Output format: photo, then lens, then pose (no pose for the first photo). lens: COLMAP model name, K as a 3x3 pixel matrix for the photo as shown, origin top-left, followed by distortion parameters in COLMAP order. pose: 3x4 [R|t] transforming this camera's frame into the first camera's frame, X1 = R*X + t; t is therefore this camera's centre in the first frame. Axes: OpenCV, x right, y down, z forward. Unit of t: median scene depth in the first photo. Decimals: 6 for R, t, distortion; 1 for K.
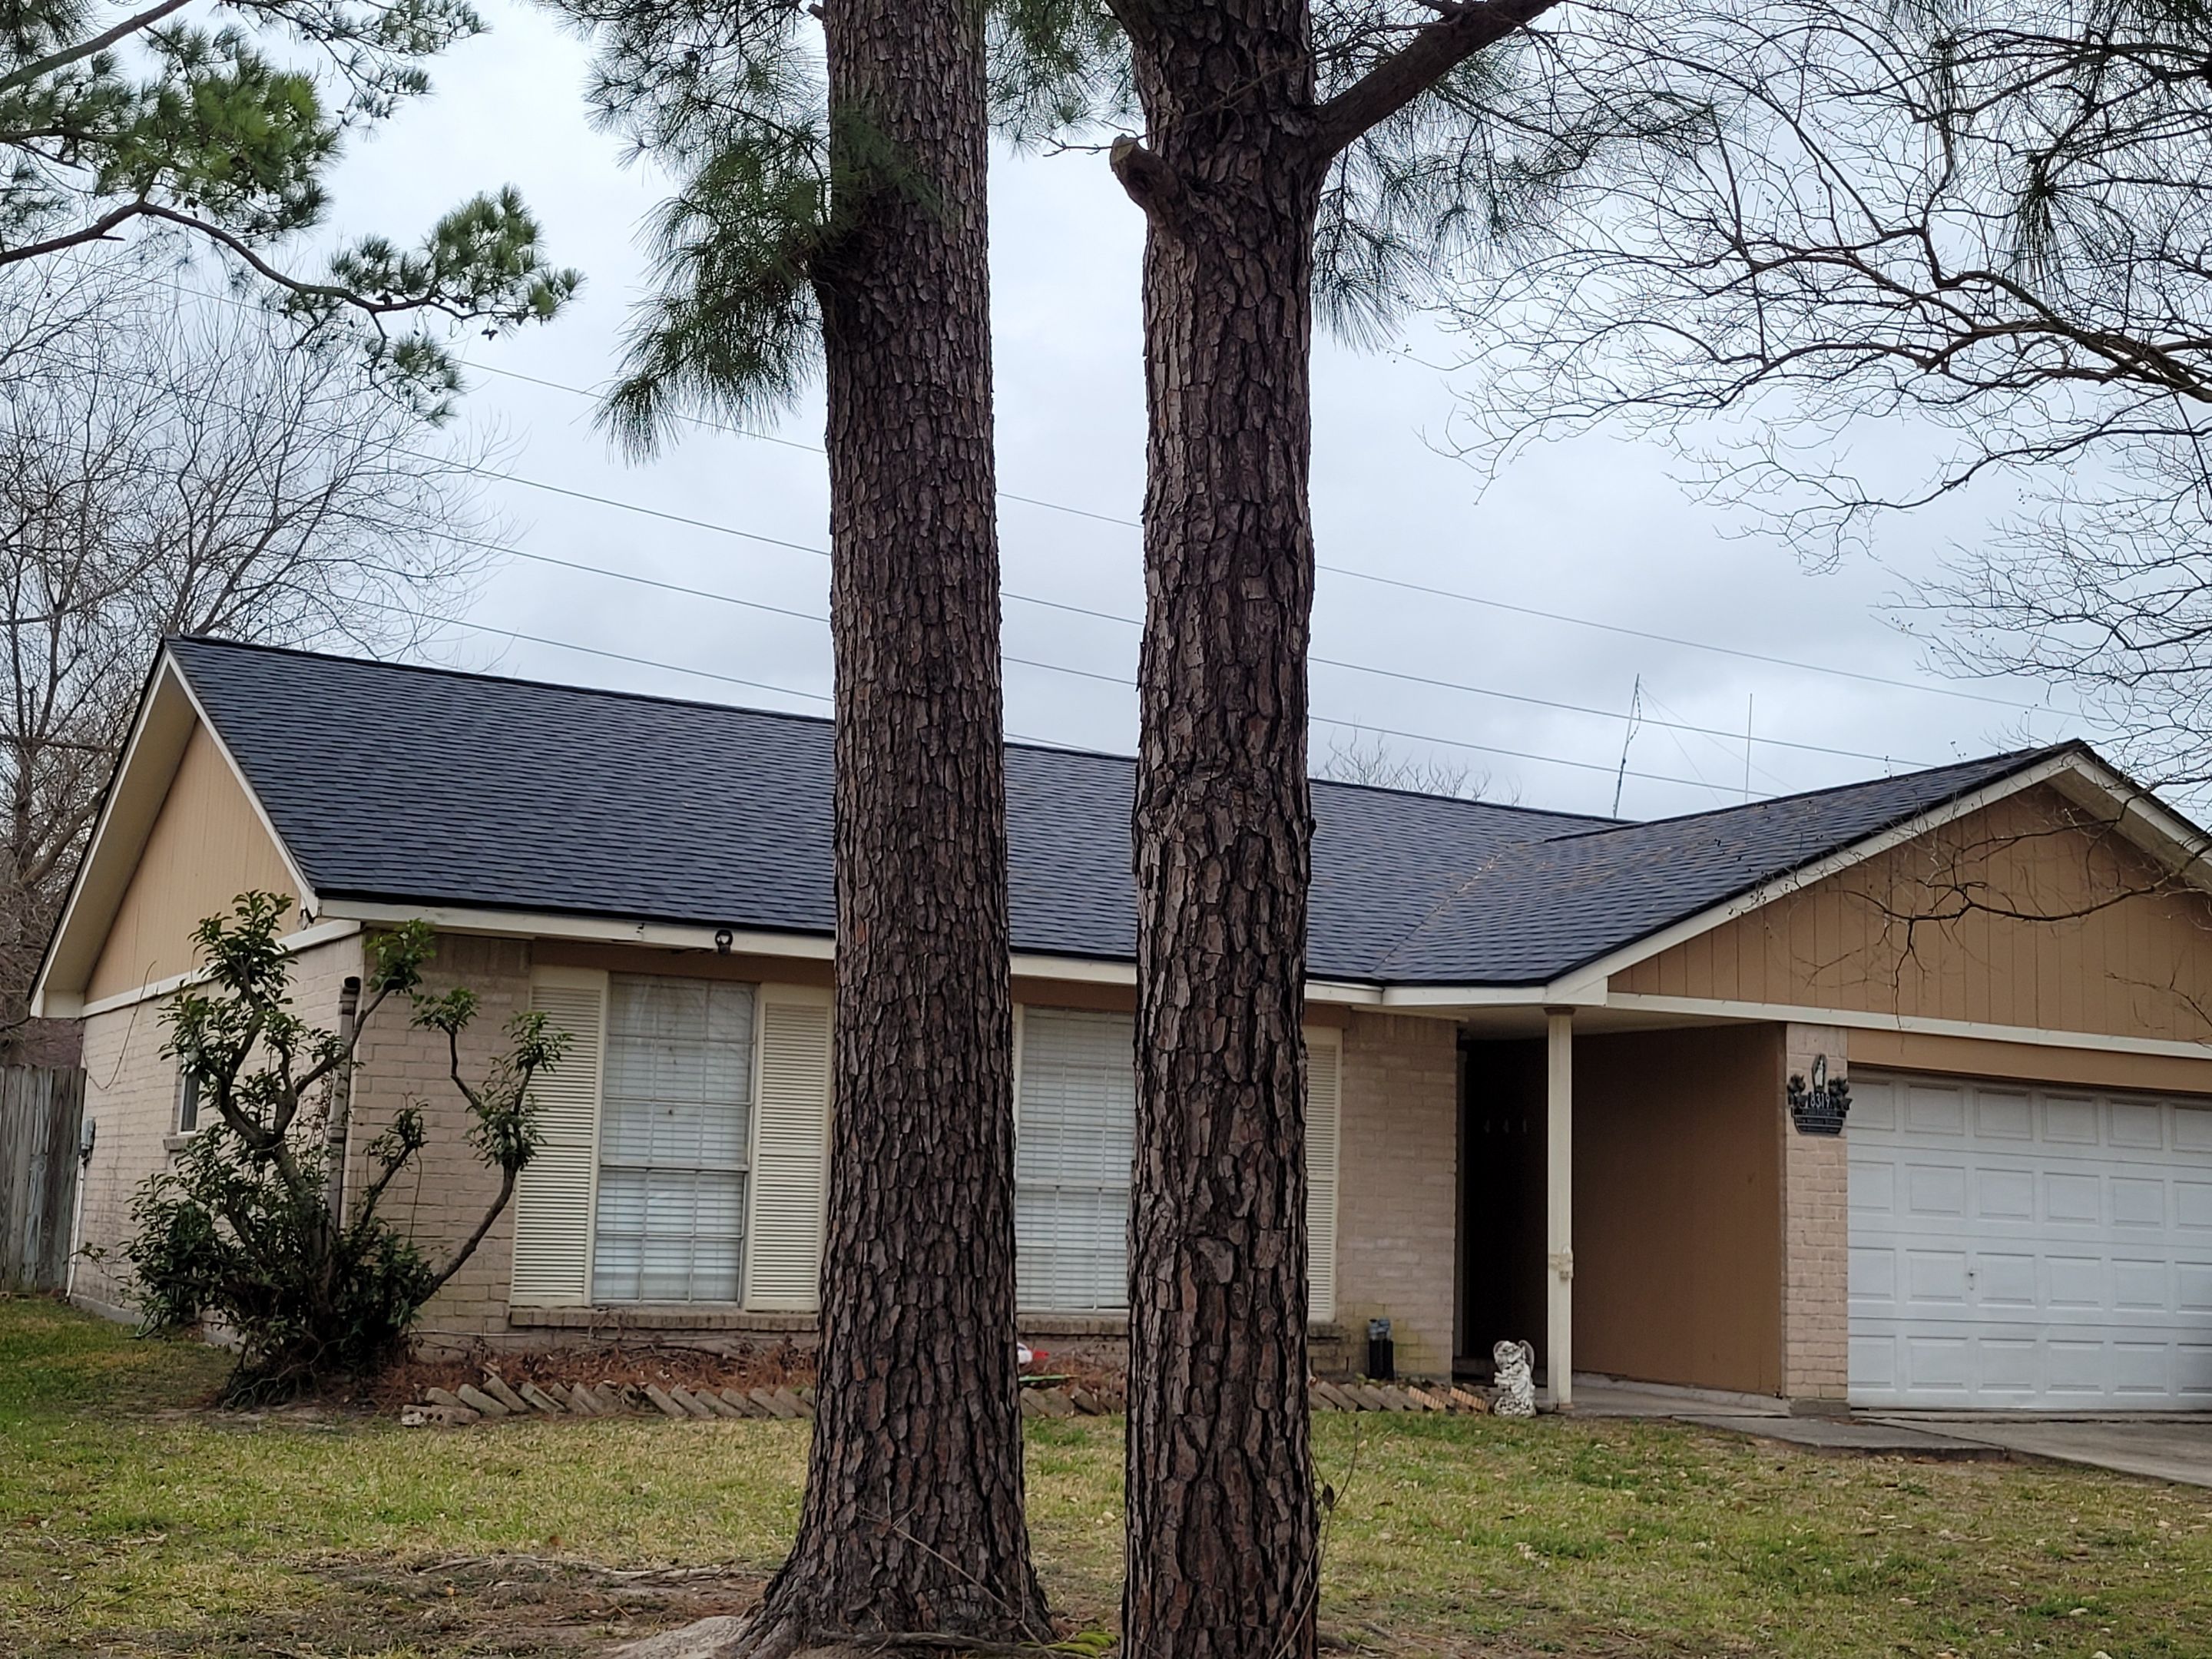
lens RADIAL K [[2153.3, 0, 1092.9], [0, 2153.3, 823.6], [0, 0, 1]] dist [0.073484, 0.000000]
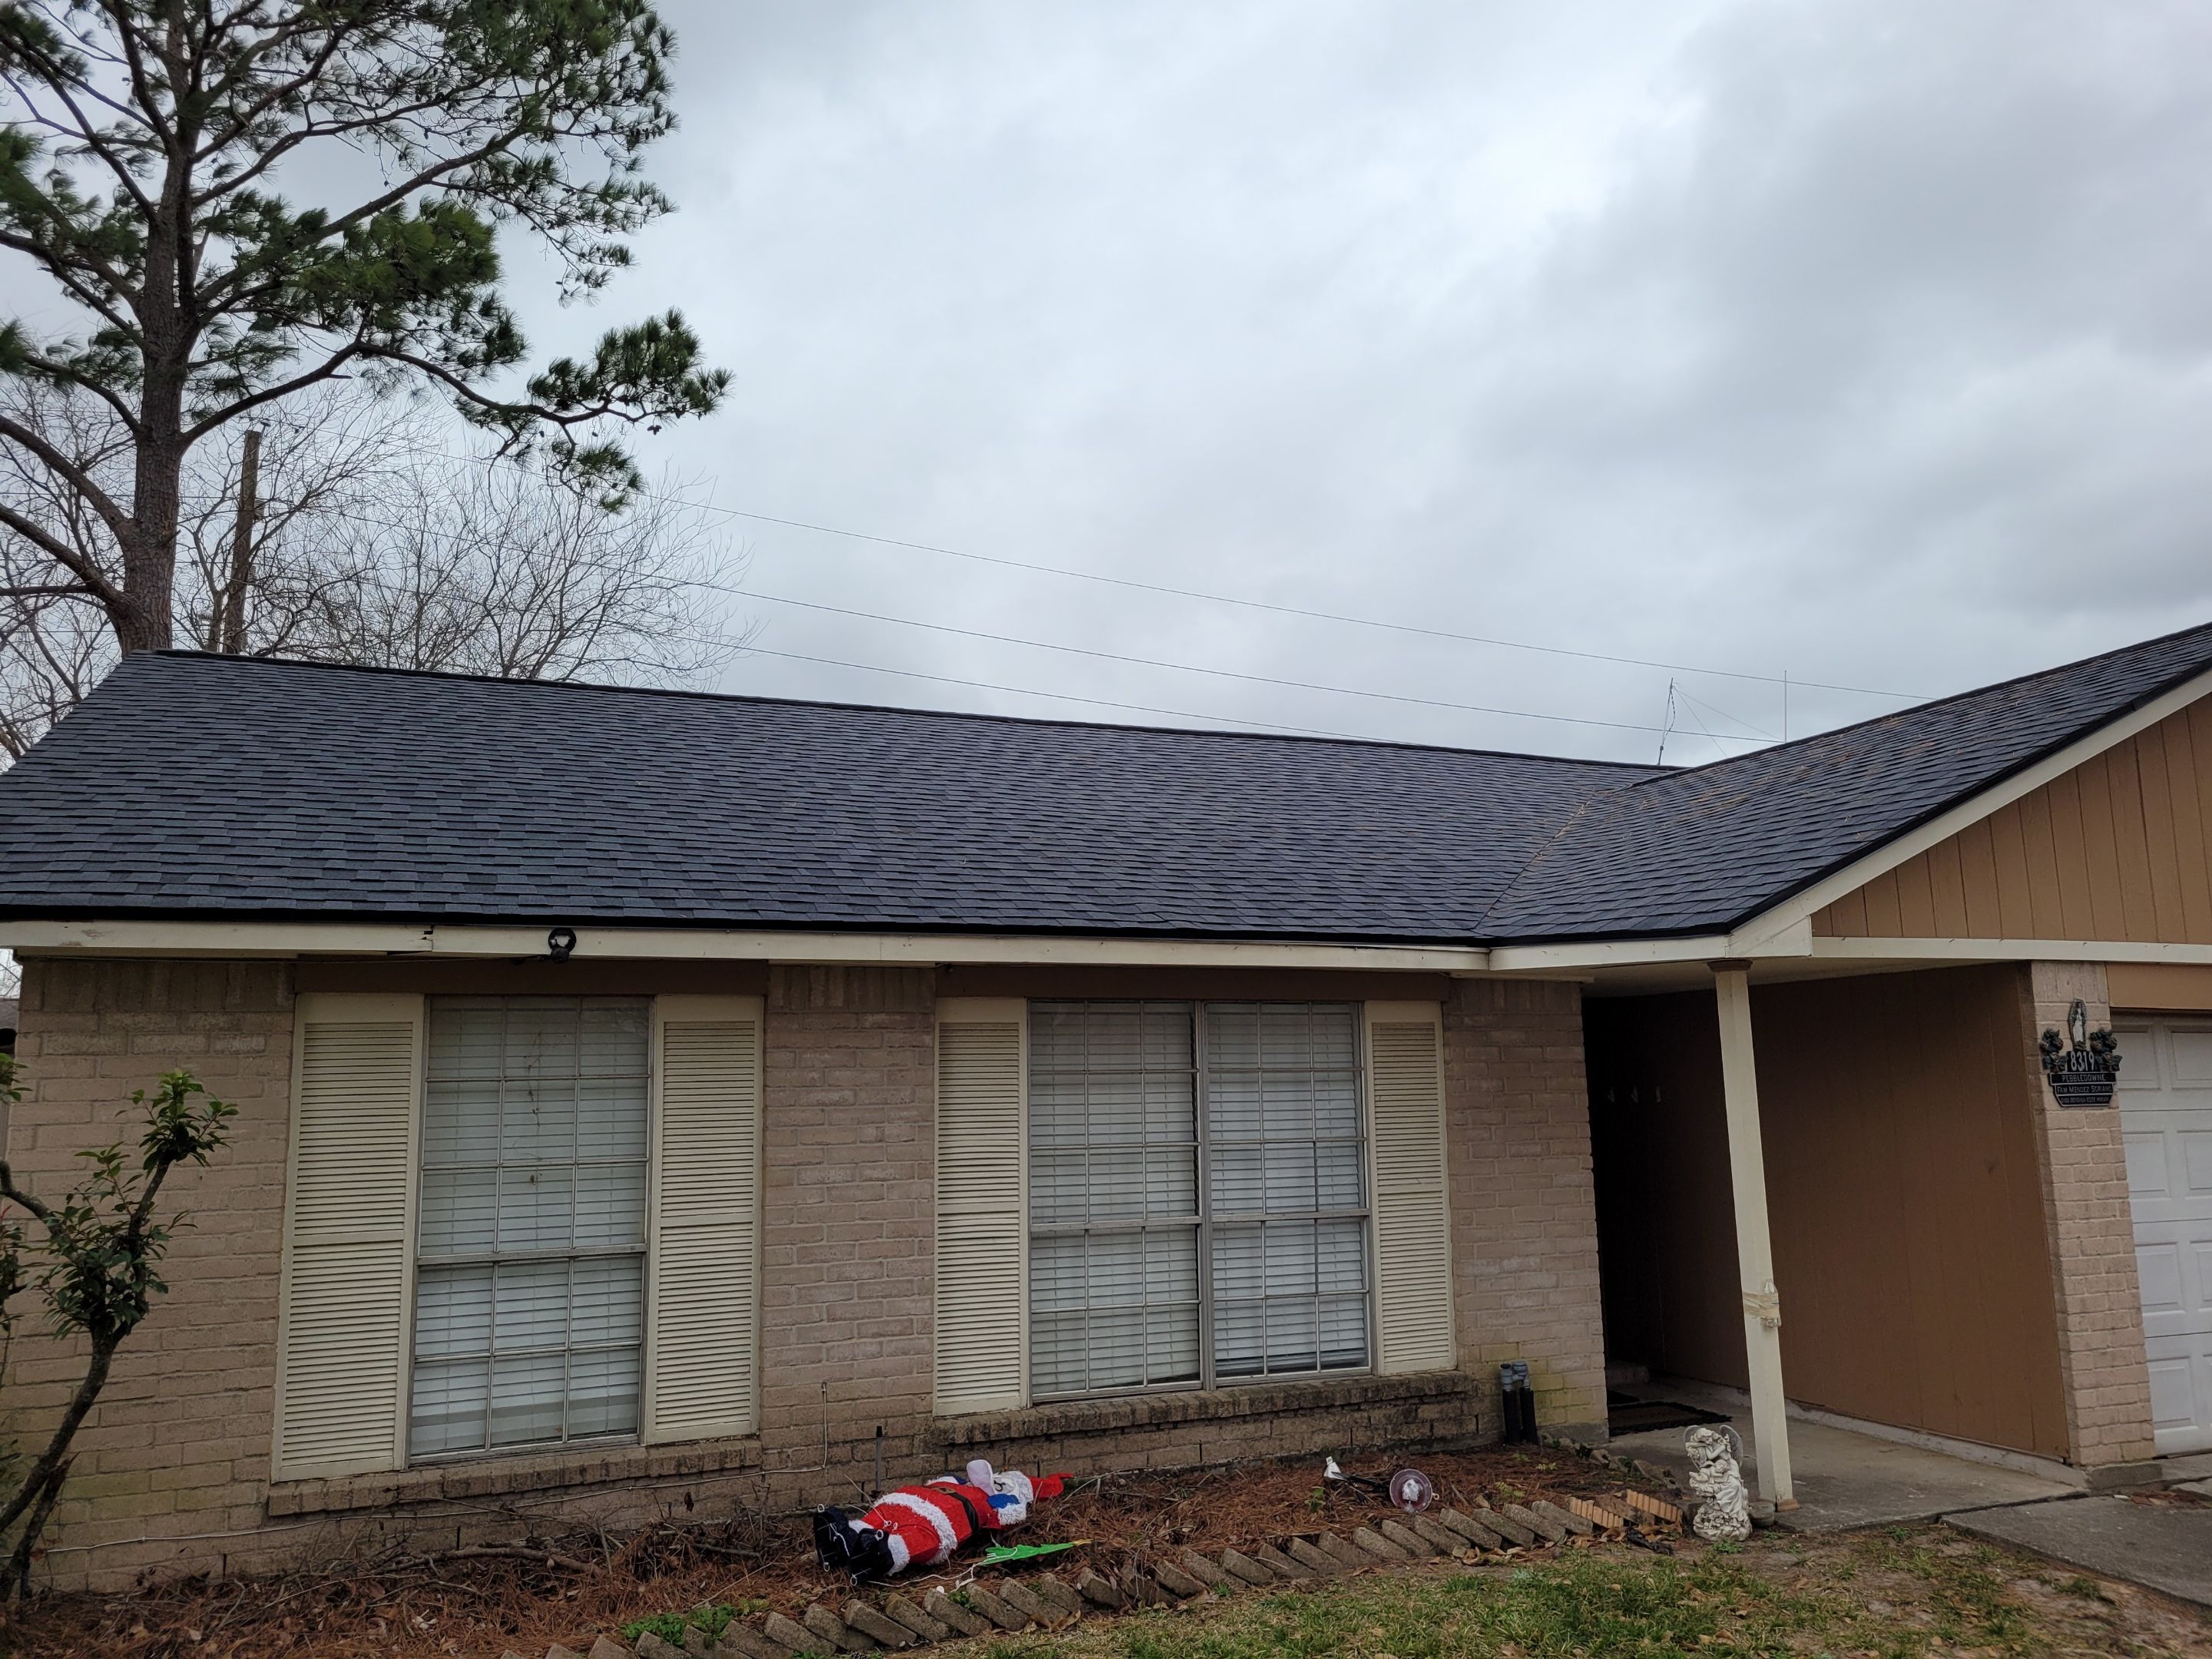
lens RADIAL K [[1629.3, 0, 1127.3], [0, 1629.3, 844.2], [0, 0, 1]] dist [0.066178, 0.013619]
pose [[0.995676, -0.066406, -0.064952, 0.044345], [0.066722, 0.997768, 0.002710, 0.027737], [0.064627, -0.007032, 0.997885, 0.398150]]
